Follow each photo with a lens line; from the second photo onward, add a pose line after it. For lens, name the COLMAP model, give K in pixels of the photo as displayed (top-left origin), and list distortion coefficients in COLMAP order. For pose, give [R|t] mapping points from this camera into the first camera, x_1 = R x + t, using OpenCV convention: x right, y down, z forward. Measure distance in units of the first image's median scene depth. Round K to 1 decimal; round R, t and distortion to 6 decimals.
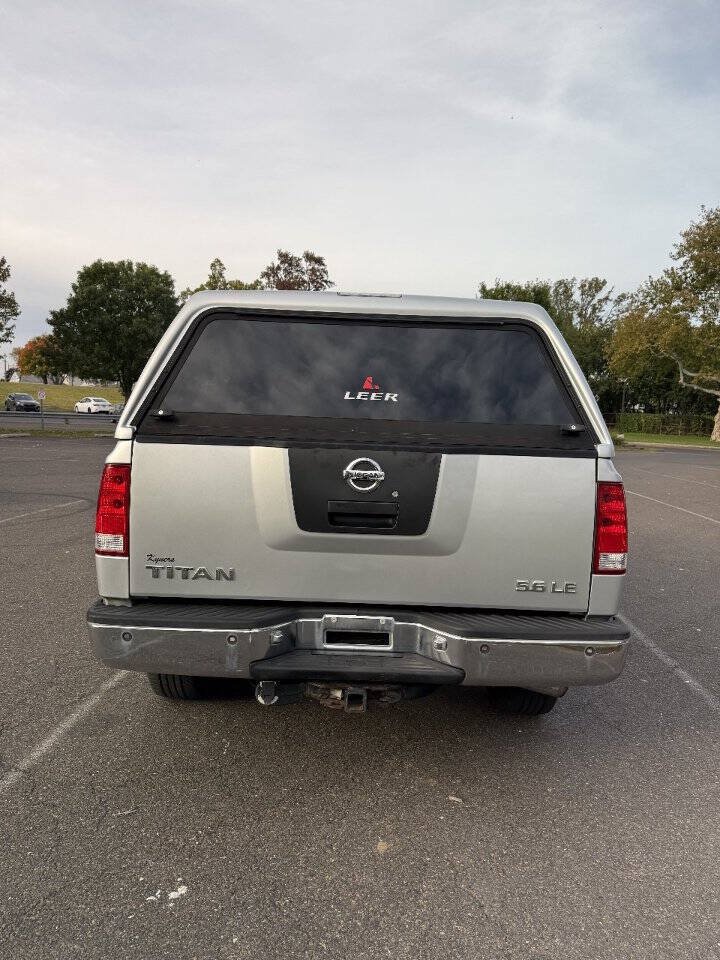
lens RADIAL K [[685.7, 0, 357.3], [0, 685.7, 525.8], [0, 0, 1]] dist [0.031622, 0.001769]
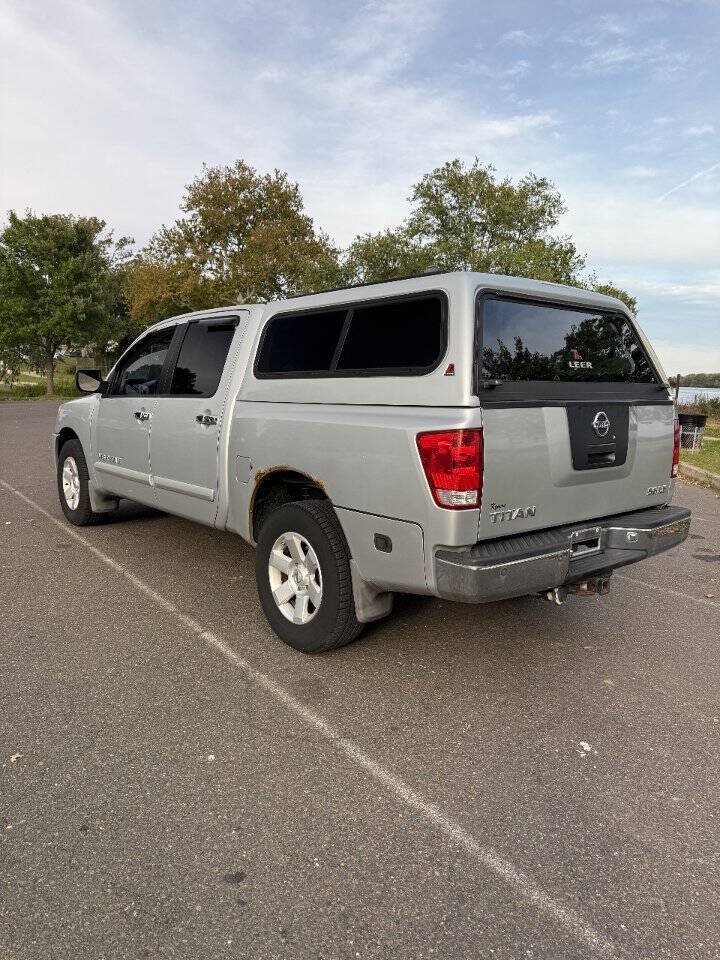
lens RADIAL K [[685.7, 0, 357.3], [0, 685.7, 525.8], [0, 0, 1]] dist [0.031622, 0.001769]
pose [[0.771308, -0.154253, 0.617487, -0.917746], [0.107361, 0.987817, 0.112658, -0.059654], [-0.627342, -0.020600, 0.778471, 0.168008]]
